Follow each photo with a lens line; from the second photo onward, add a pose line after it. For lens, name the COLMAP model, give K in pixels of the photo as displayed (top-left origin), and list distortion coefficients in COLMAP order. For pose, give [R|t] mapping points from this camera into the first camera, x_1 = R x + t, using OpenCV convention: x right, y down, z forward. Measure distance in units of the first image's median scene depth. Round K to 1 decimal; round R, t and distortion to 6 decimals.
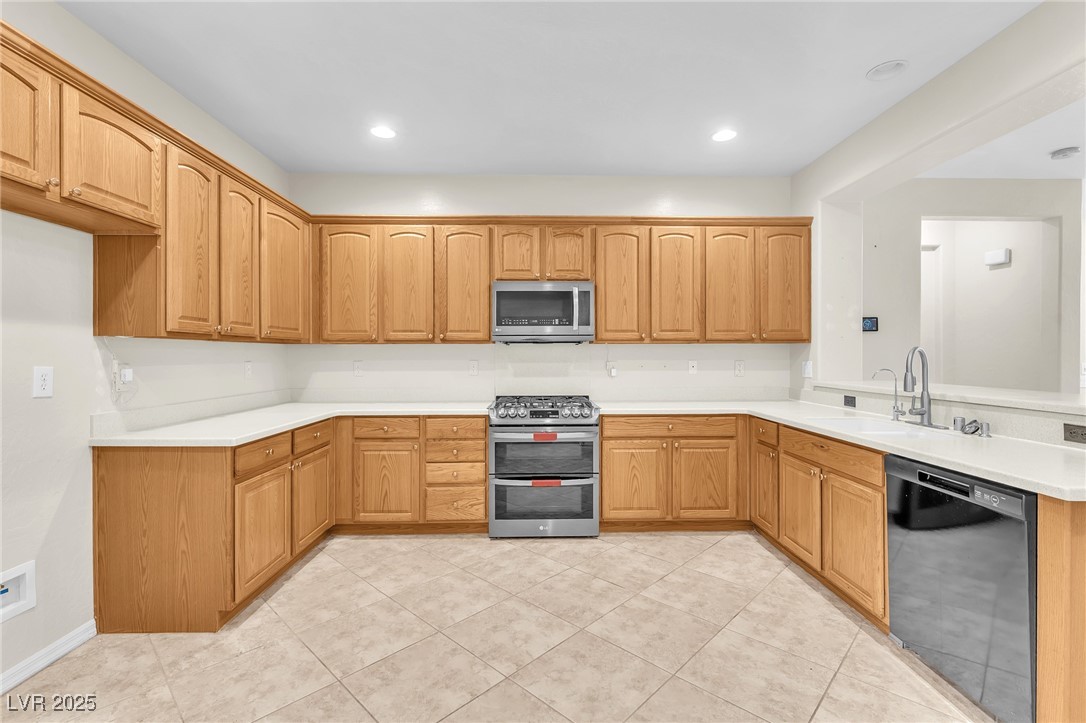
lens RADIAL K [[490.2, 0, 541.5], [0, 490.2, 355.4], [0, 0, 1]] dist [0.000603, -0.001216]
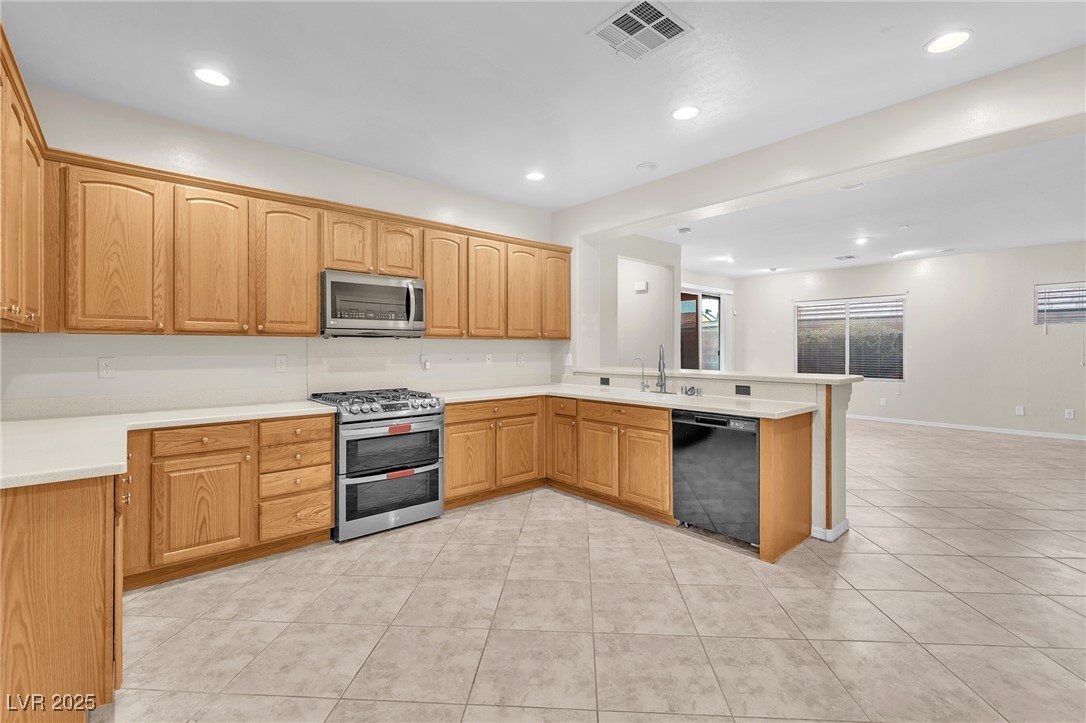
lens RADIAL K [[484.6, 0, 550.8], [0, 484.6, 345.9], [0, 0, 1]] dist [-0.001717, 0.000670]
pose [[0.761515, 0.004361, 0.648133, -0.392739], [0.000963, 0.999969, -0.007861, 0.000520], [-0.648147, 0.006611, 0.761487, 0.020201]]
